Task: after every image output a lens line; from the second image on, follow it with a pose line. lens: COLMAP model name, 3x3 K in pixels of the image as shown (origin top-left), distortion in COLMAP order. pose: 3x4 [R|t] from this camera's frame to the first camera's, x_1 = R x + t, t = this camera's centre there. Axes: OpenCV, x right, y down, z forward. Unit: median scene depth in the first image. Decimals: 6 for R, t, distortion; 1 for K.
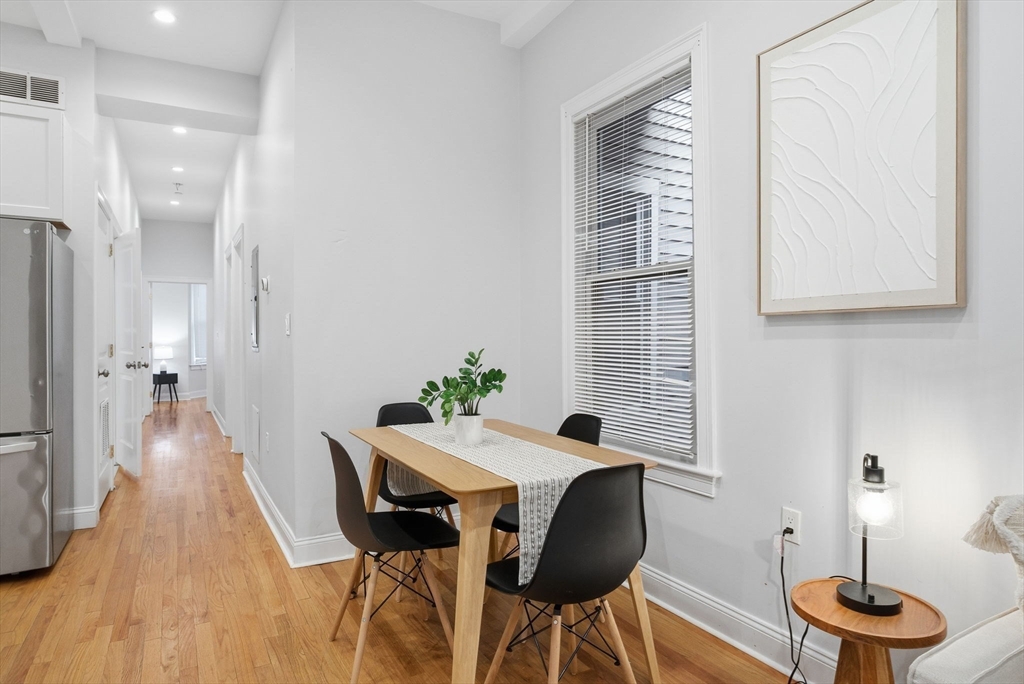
lens RADIAL K [[597.0, 0, 512.0], [0, 597.0, 342.0], [0, 0, 1]] dist [-0.004352, 0.001048]
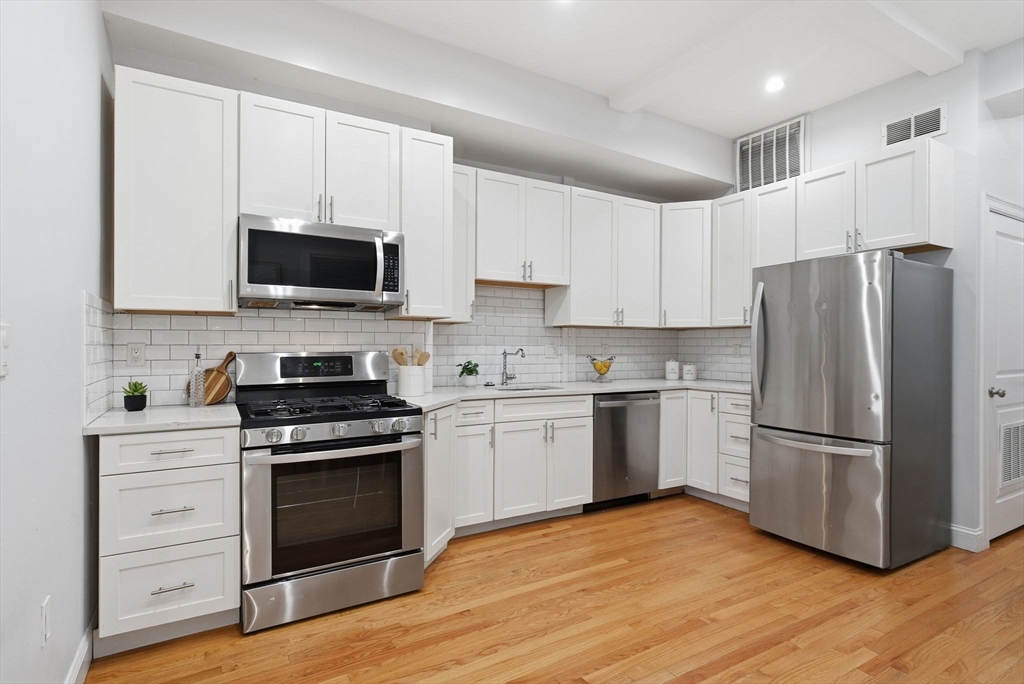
lens RADIAL K [[491.9, 0, 505.0], [0, 491.9, 344.7], [0, 0, 1]] dist [0.000397, -0.000303]
pose [[0.029313, -0.001571, -0.999569, 0.067143], [-0.010771, 0.999940, -0.001887, -0.013871], [0.999512, 0.010822, 0.029295, 0.200634]]
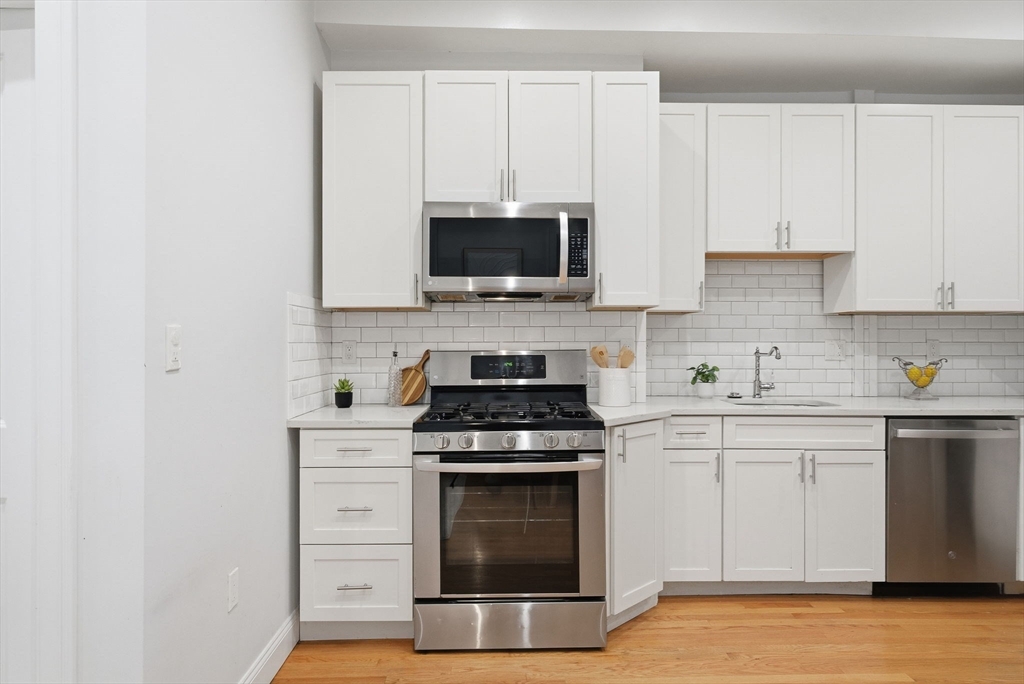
lens RADIAL K [[642.2, 0, 524.7], [0, 642.2, 339.0], [0, 0, 1]] dist [0.000305, -0.002875]
pose [[-0.459270, -0.002848, -0.888292, 0.055476], [-0.007160, 0.999974, 0.000495, -0.016342], [0.888268, 0.006588, -0.459279, 0.334715]]
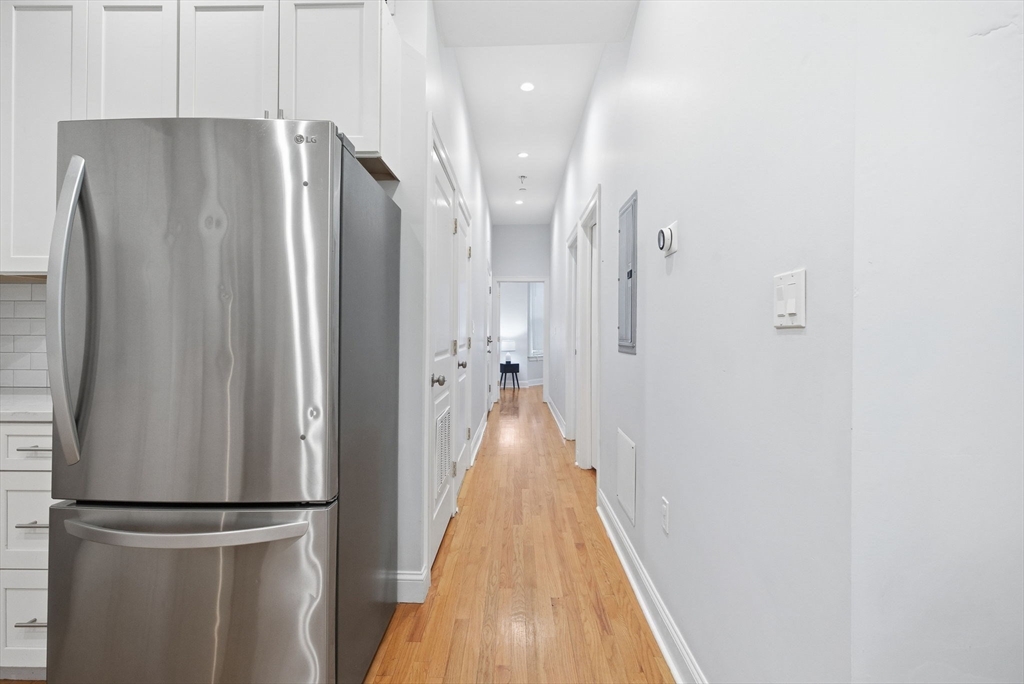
lens RADIAL K [[560.3, 0, 509.2], [0, 560.3, 330.9], [0, 0, 1]] dist [0.000410, 0.000155]
pose [[0.864006, 0.003863, -0.503466, -0.264659], [-0.009345, 0.999921, -0.008364, -0.003524], [0.503394, 0.011931, 0.863974, 0.449722]]
